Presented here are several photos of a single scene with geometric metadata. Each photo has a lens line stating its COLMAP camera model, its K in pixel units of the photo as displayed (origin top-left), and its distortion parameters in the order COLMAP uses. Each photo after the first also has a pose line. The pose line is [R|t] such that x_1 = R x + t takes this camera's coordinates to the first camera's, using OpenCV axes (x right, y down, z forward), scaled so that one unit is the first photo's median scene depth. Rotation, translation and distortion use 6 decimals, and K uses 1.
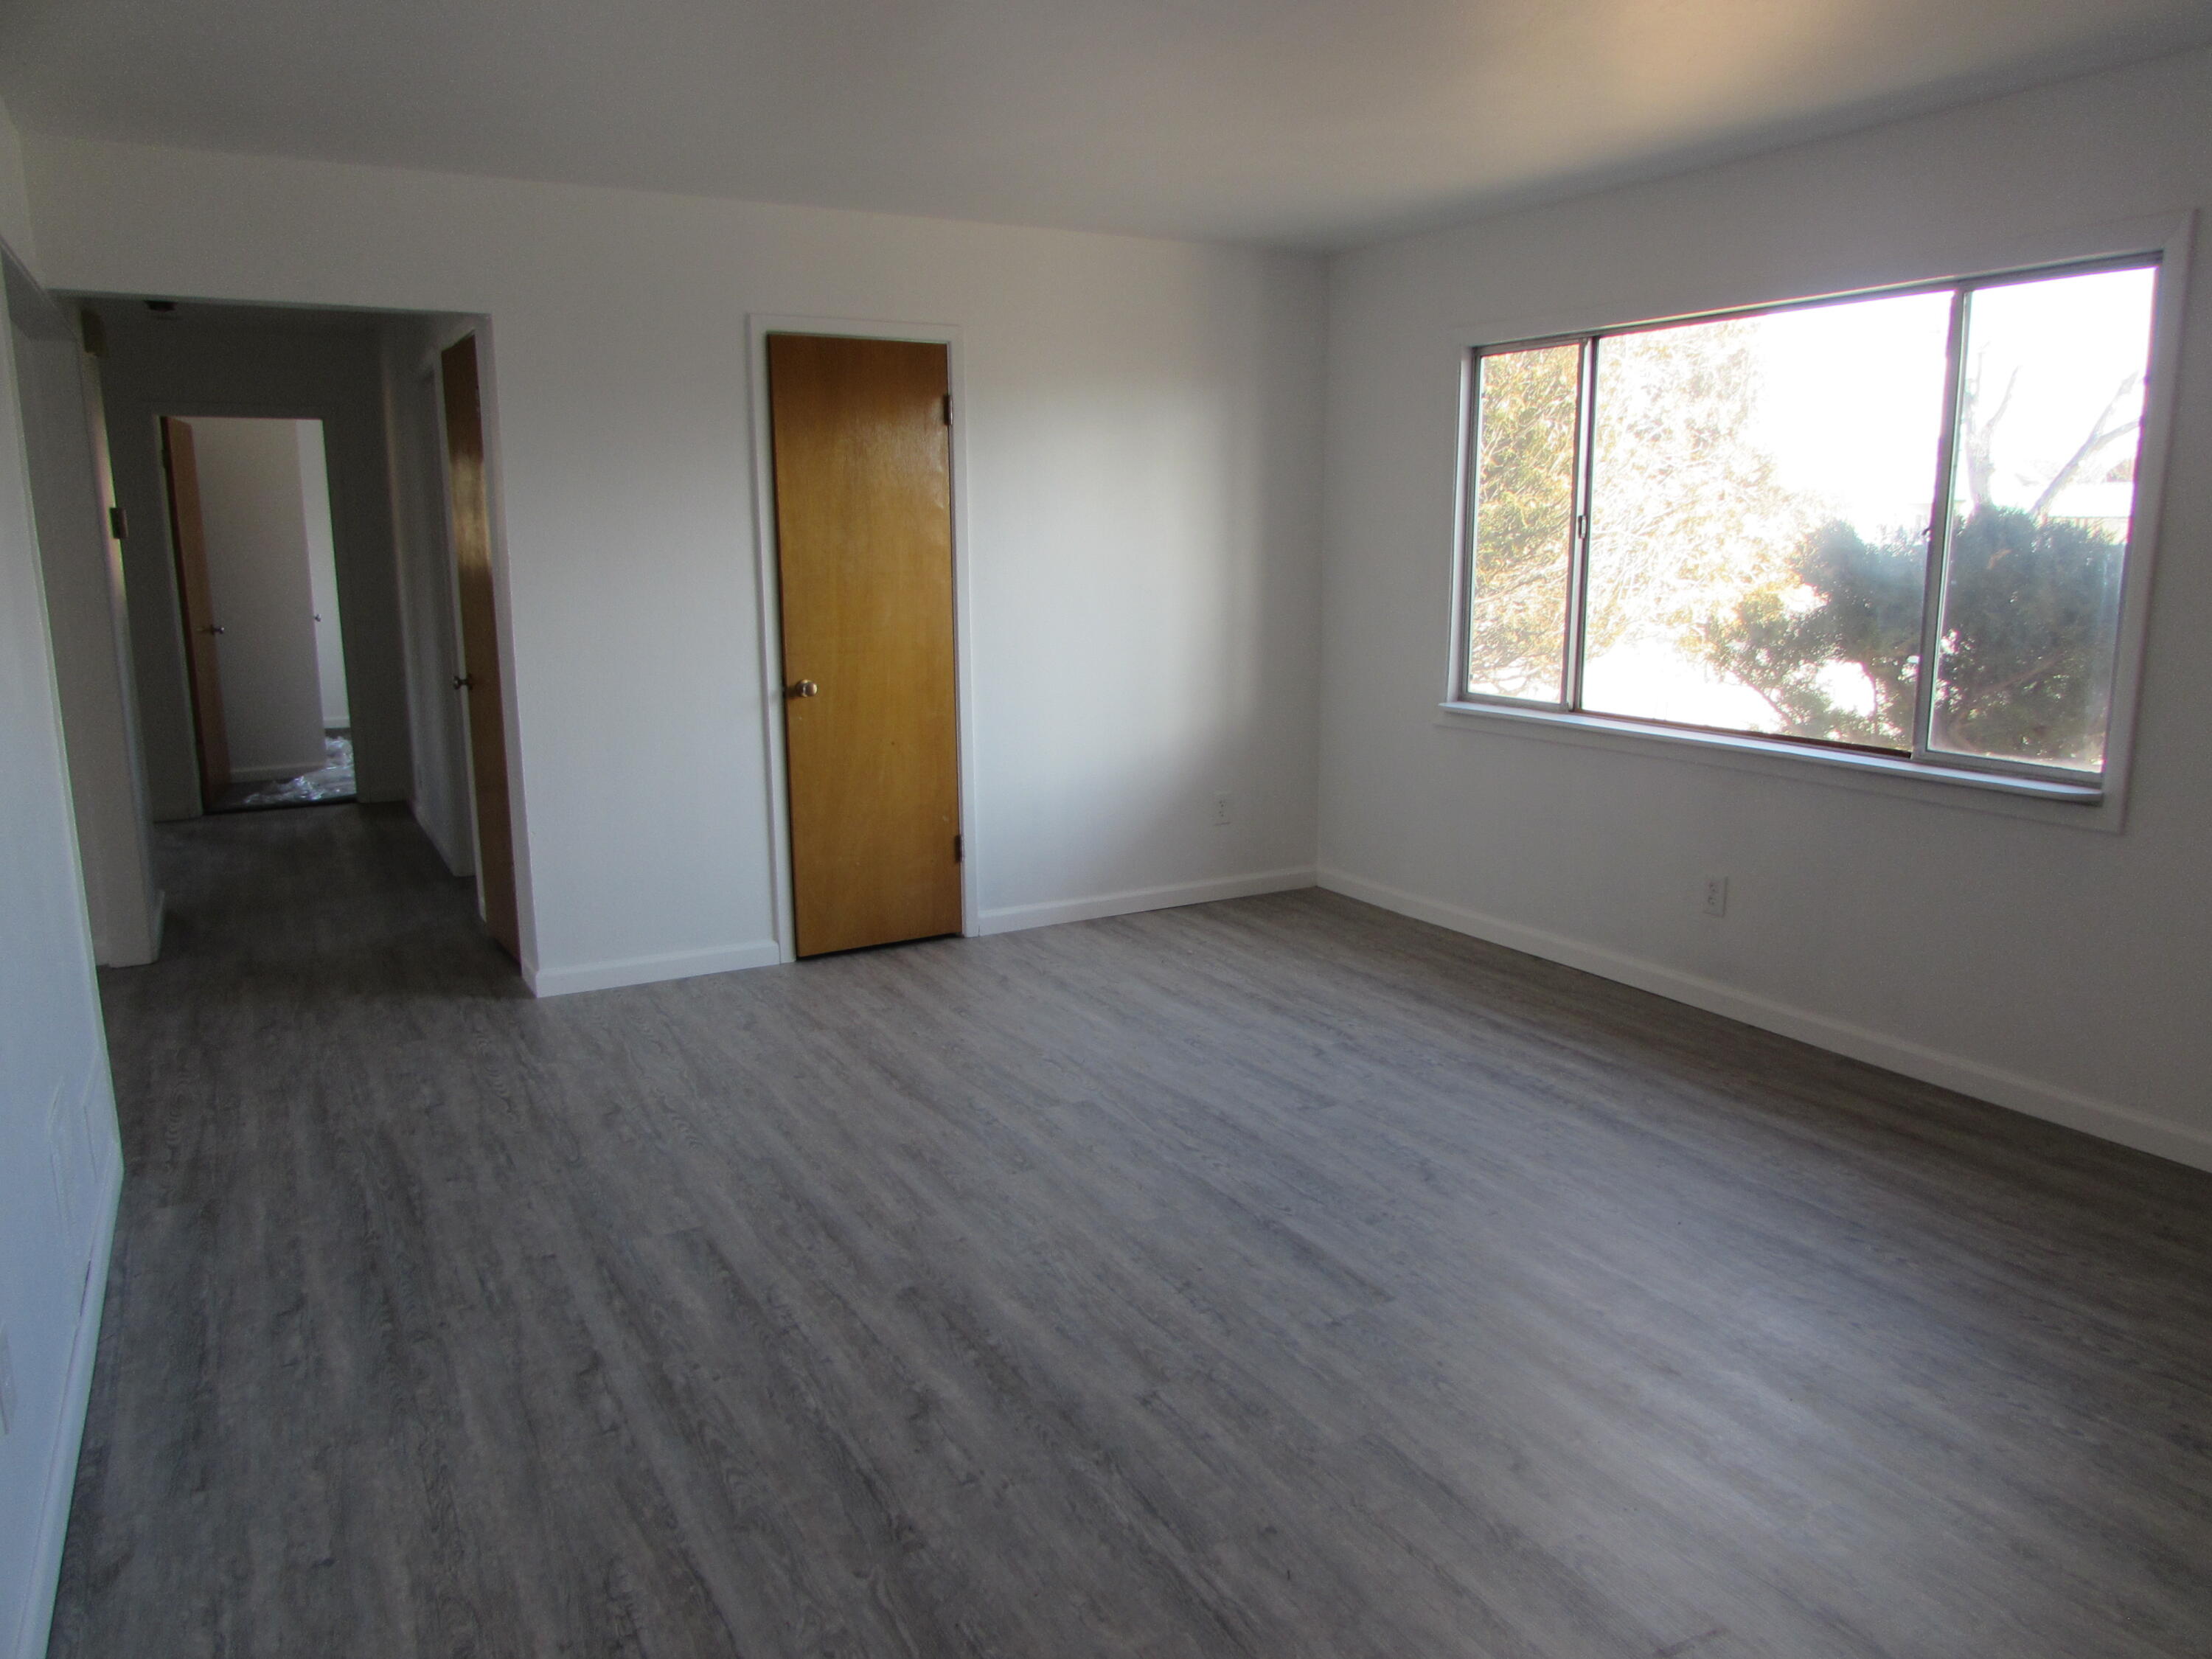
lens RADIAL K [[1565.7, 0, 1113.1], [0, 1565.7, 832.7], [0, 0, 1]] dist [-0.034630, 0.020322]
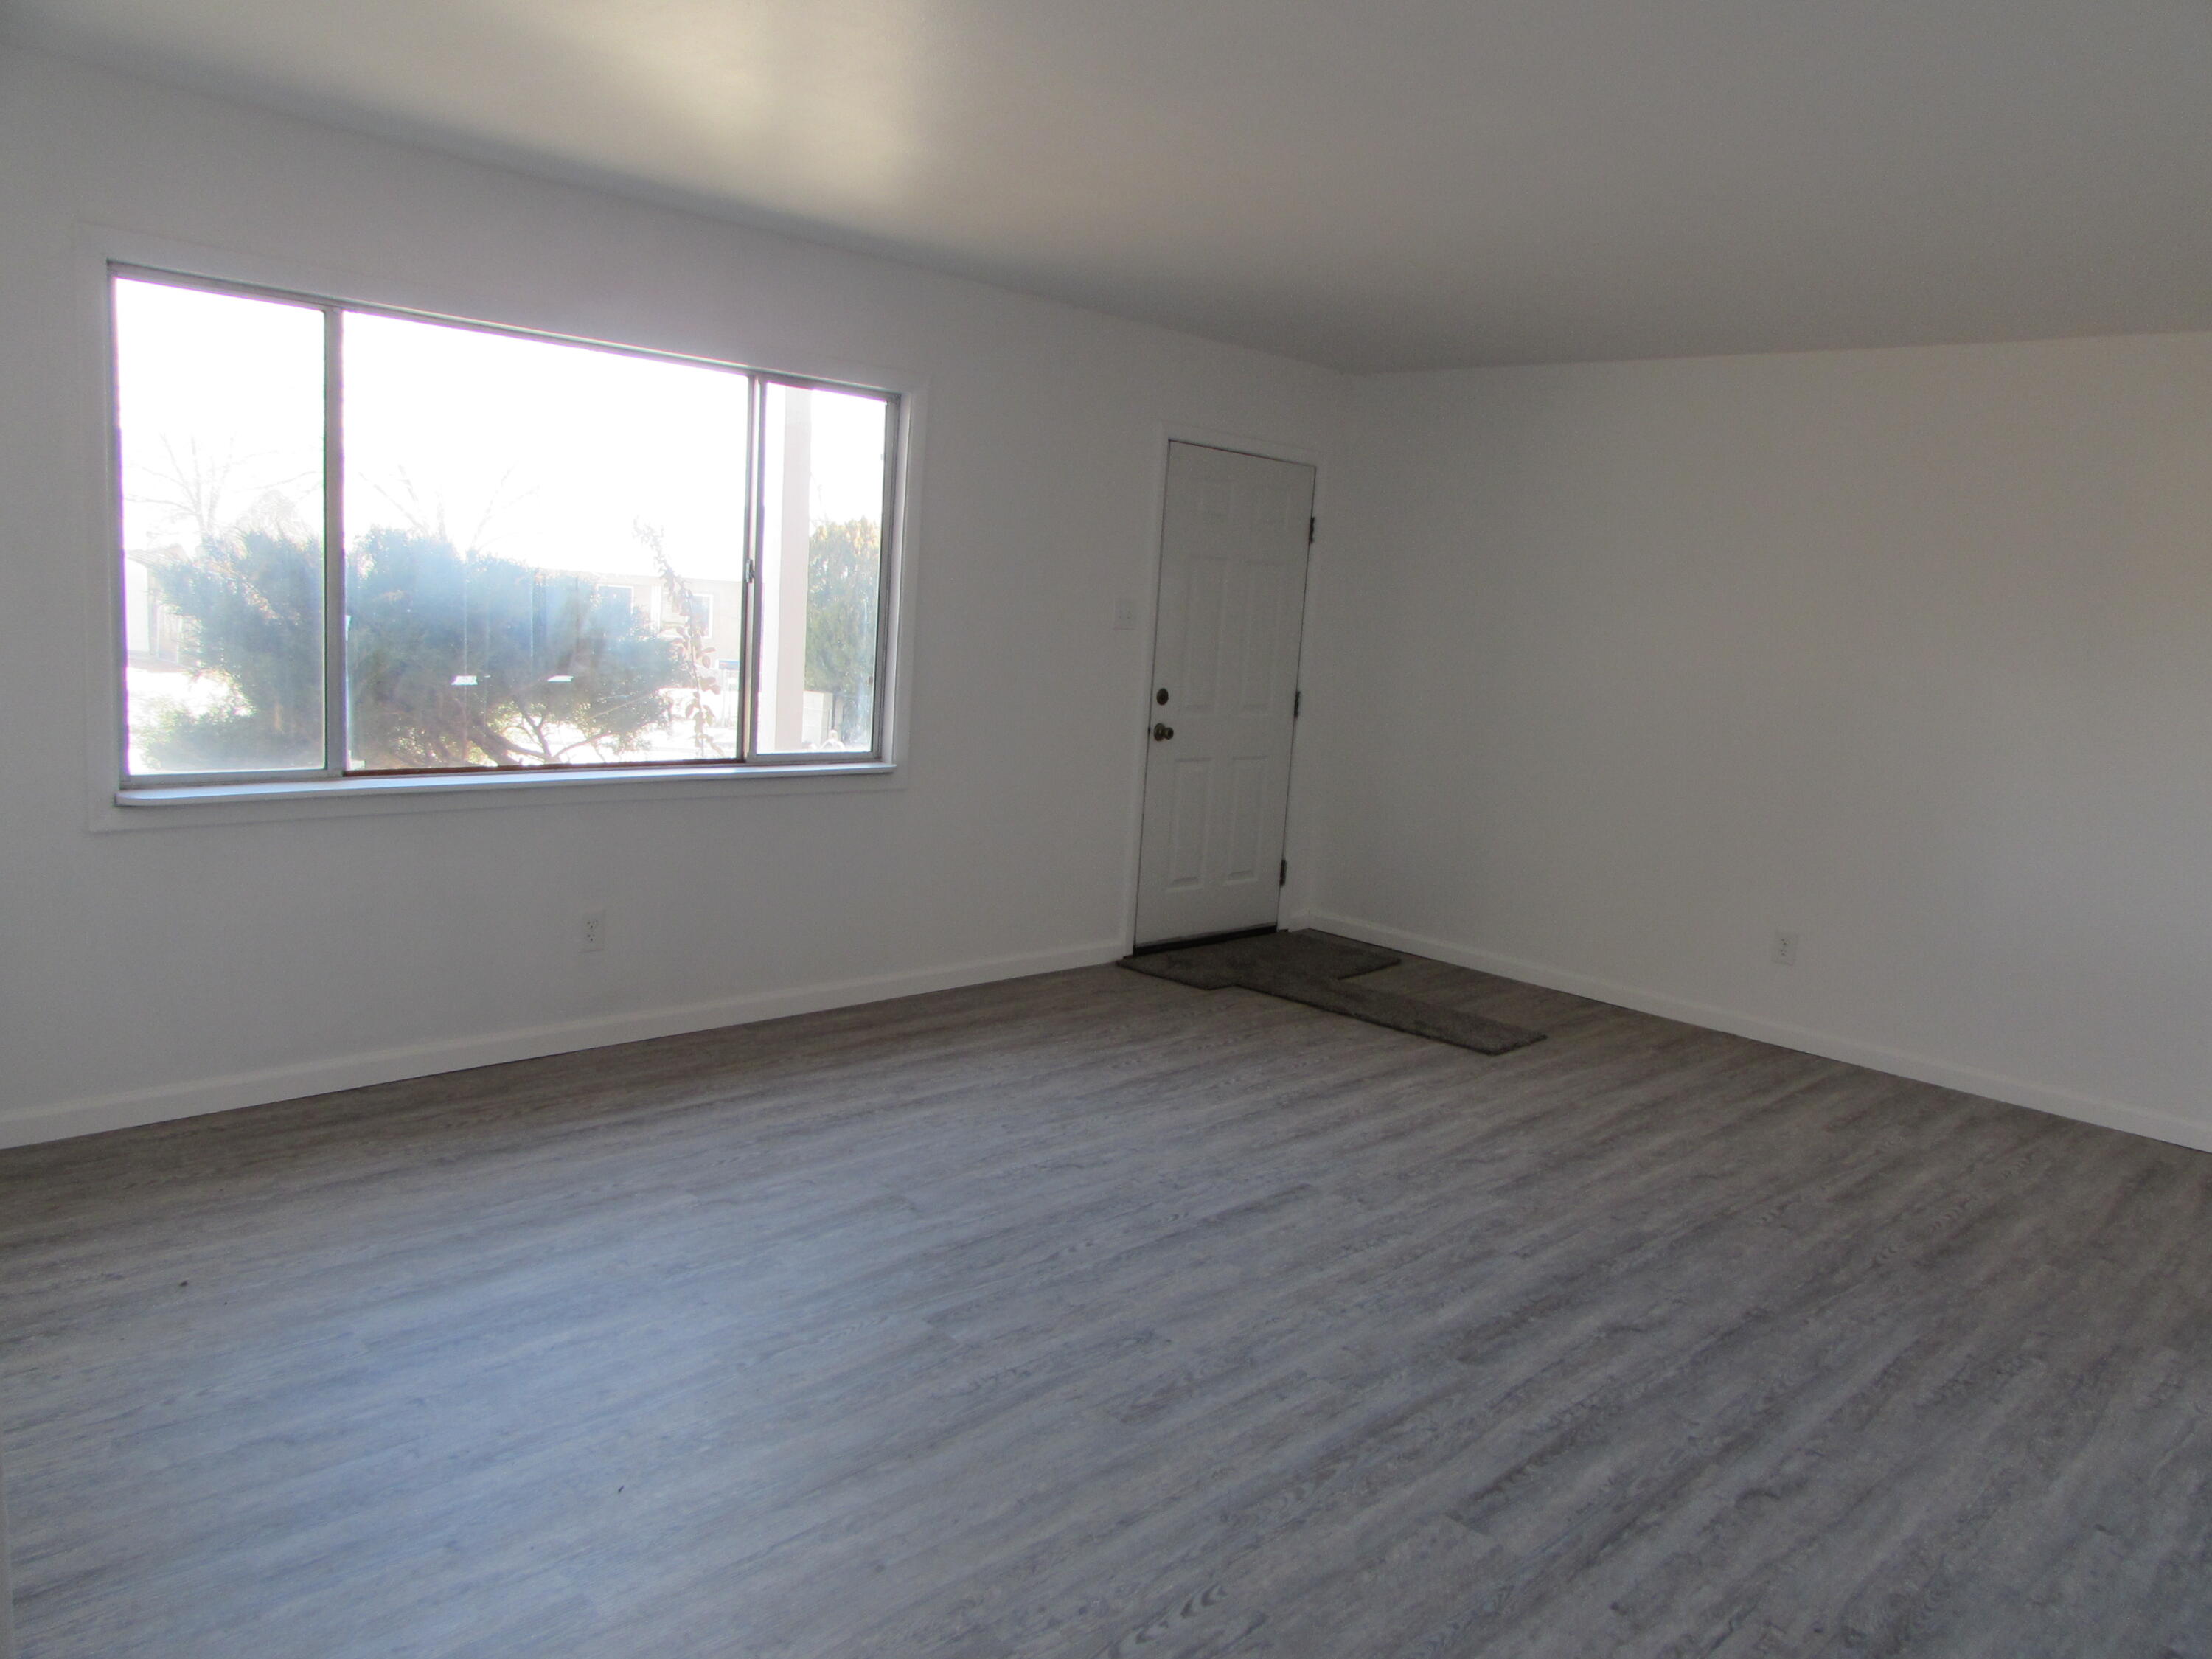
lens RADIAL K [[1543.9, 0, 1111.8], [0, 1543.9, 877.6], [0, 0, 1]] dist [-0.022681, -0.005700]
pose [[-0.268676, -0.182516, 0.945781, -0.739512], [0.119196, 0.968037, 0.220672, -0.202171], [-0.955827, 0.172023, -0.238333, 1.078383]]
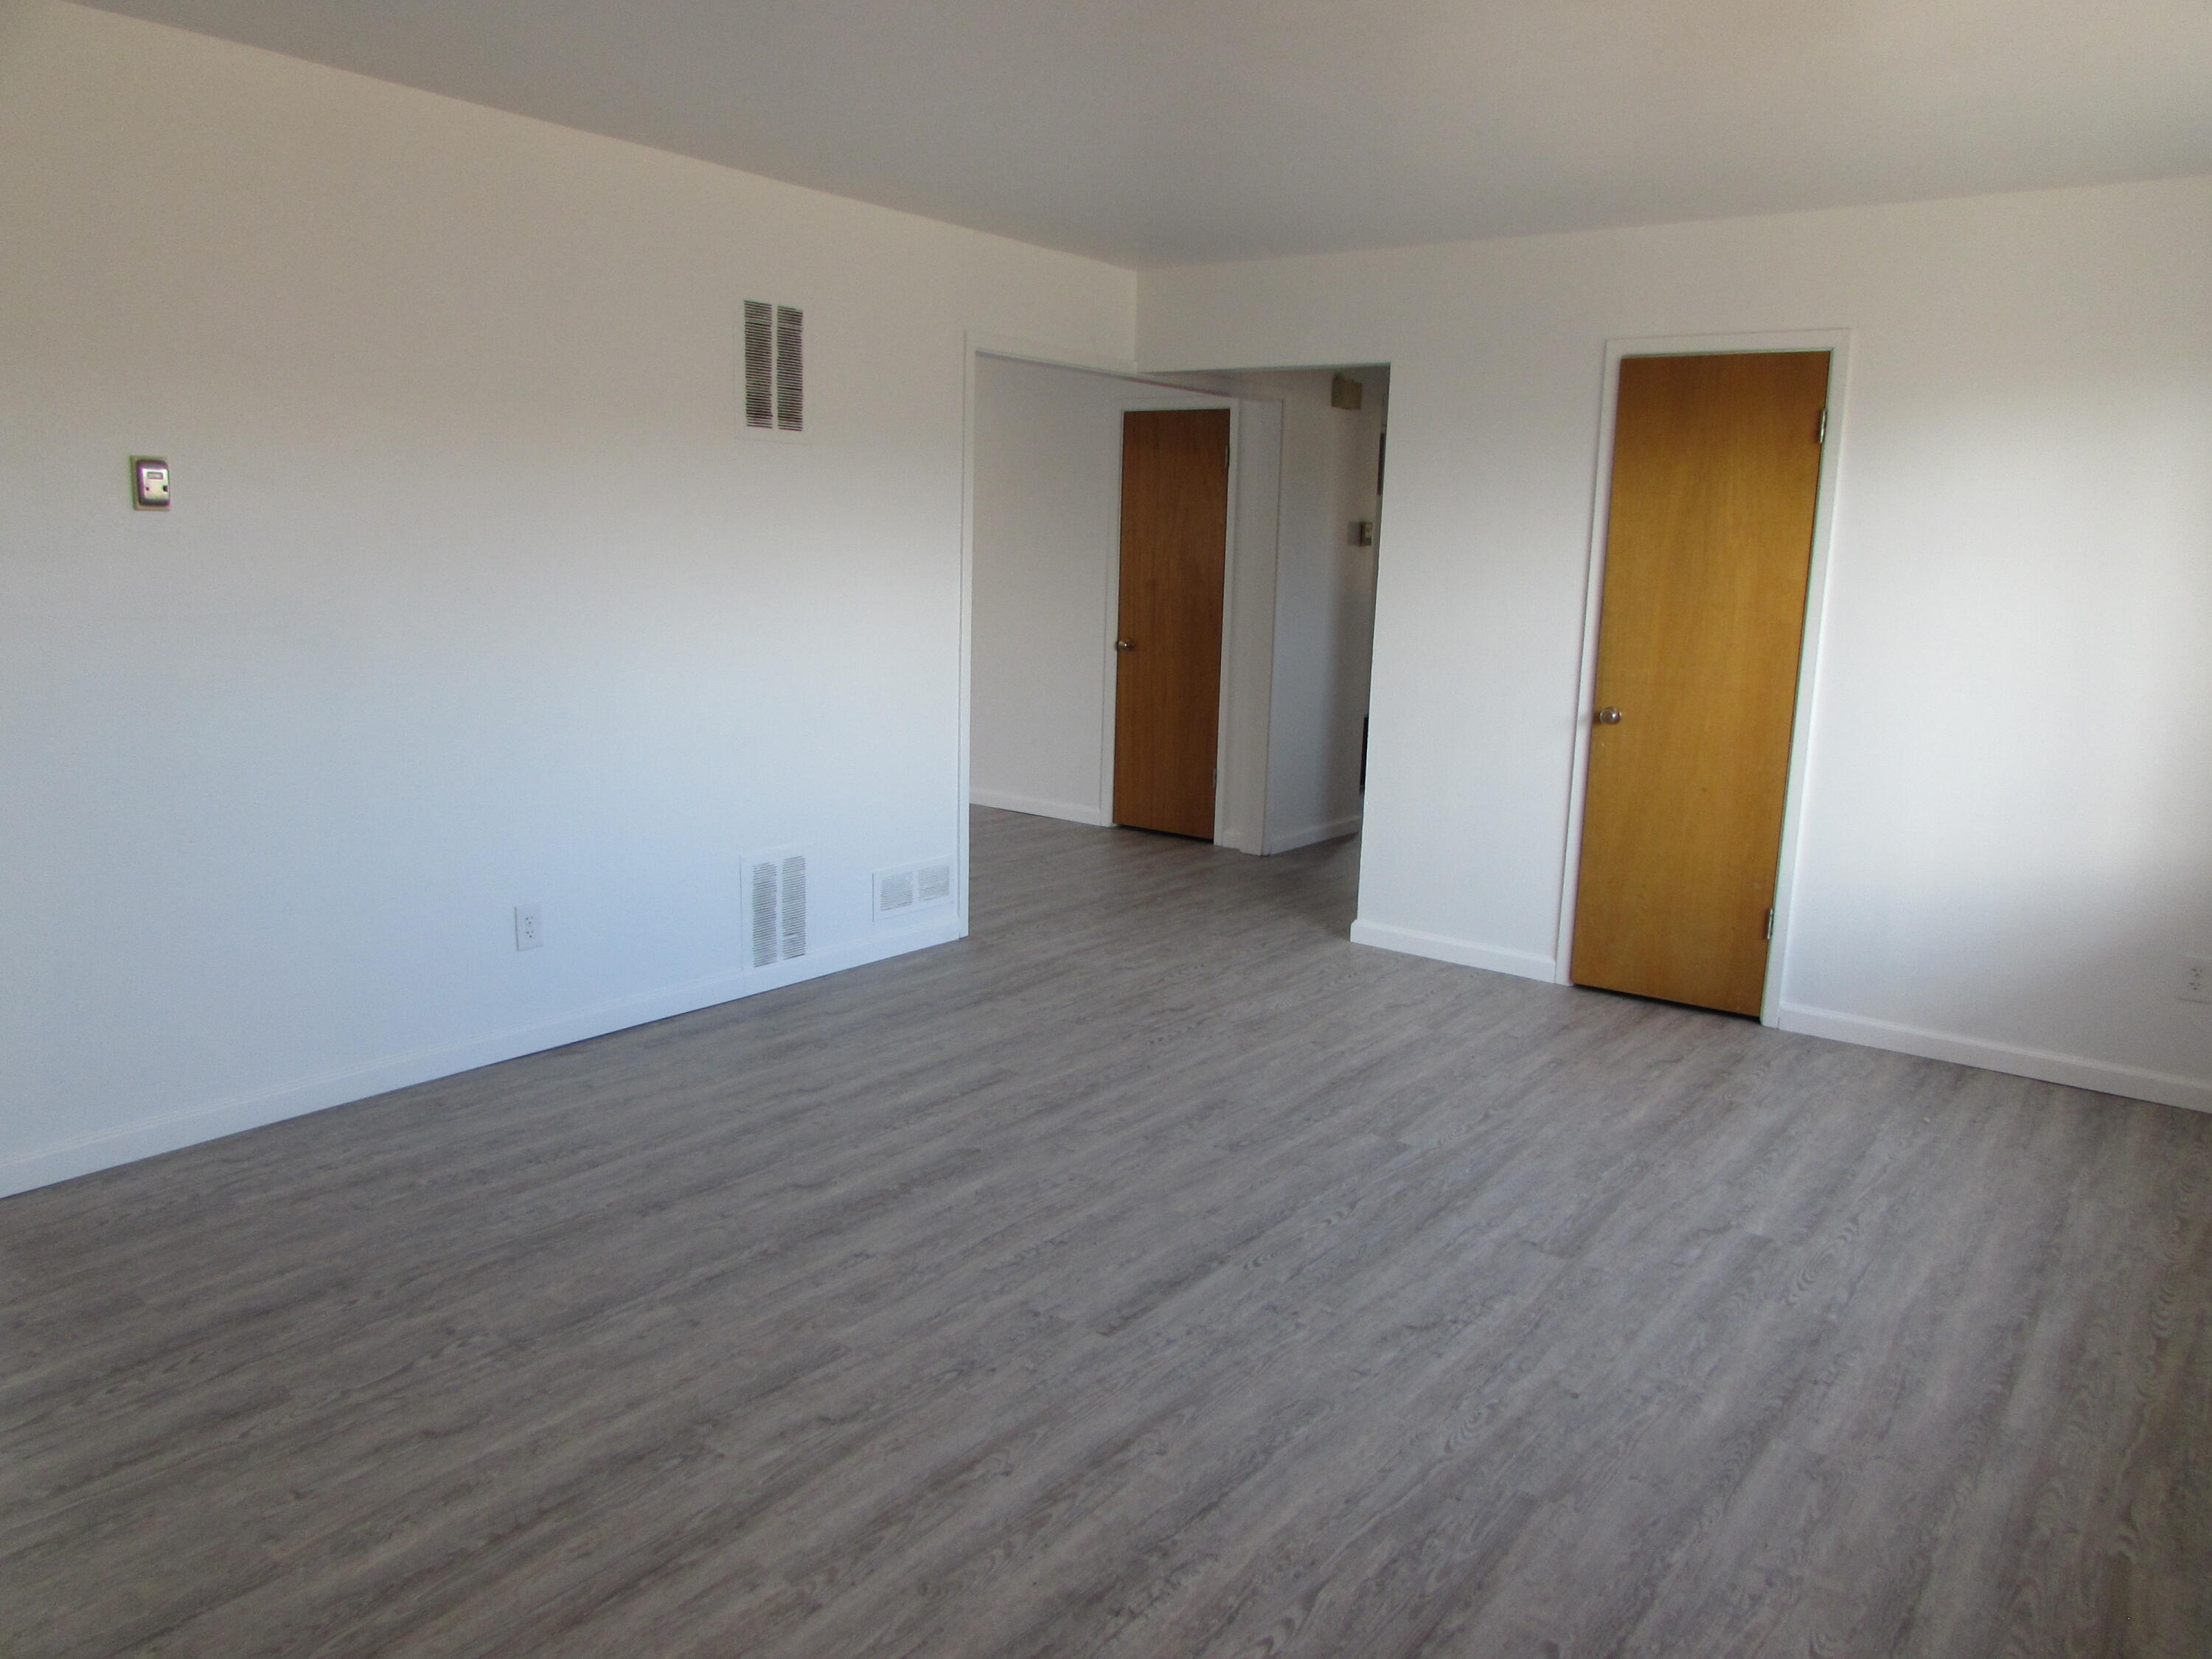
lens RADIAL K [[1565.7, 0, 1113.1], [0, 1565.7, 832.7], [0, 0, 1]] dist [-0.034630, 0.020322]
pose [[0.395400, 0.190251, -0.898590, 0.753255], [-0.206261, 0.971719, 0.114974, -0.090564], [0.895050, 0.139883, 0.423459, 0.411164]]
